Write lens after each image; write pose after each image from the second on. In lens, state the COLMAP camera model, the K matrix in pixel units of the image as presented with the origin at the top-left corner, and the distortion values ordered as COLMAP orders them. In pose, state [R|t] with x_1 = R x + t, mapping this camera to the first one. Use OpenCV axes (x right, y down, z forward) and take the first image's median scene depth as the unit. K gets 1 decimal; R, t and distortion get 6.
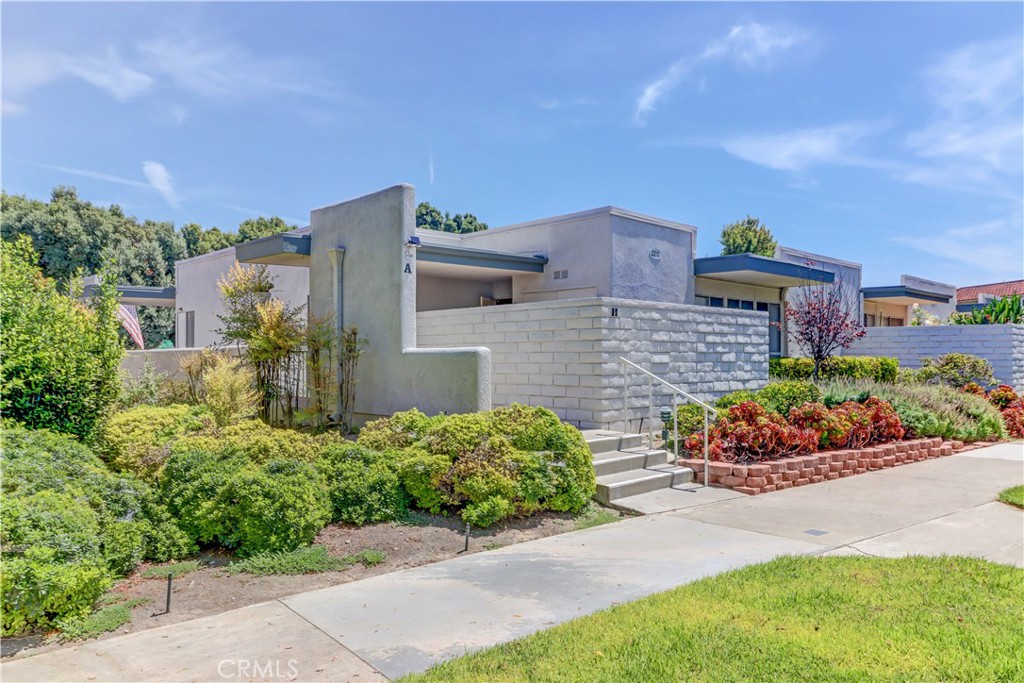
lens RADIAL K [[738.9, 0, 510.5], [0, 738.9, 345.0], [0, 0, 1]] dist [-0.002902, -0.002834]
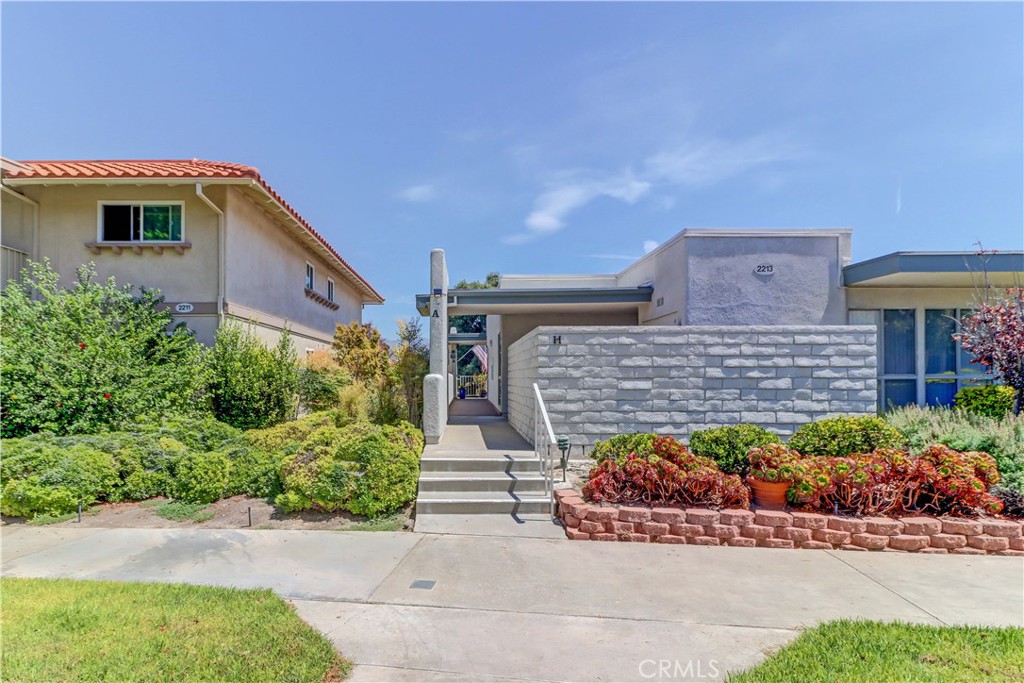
lens RADIAL K [[549.5, 0, 522.6], [0, 549.5, 376.0], [0, 0, 1]] dist [0.003770, -0.000273]
pose [[0.697413, 0.000651, -0.716669, 0.550708], [0.011338, 0.999864, 0.011942, -0.002926], [0.716580, -0.016454, 0.697311, 0.355696]]
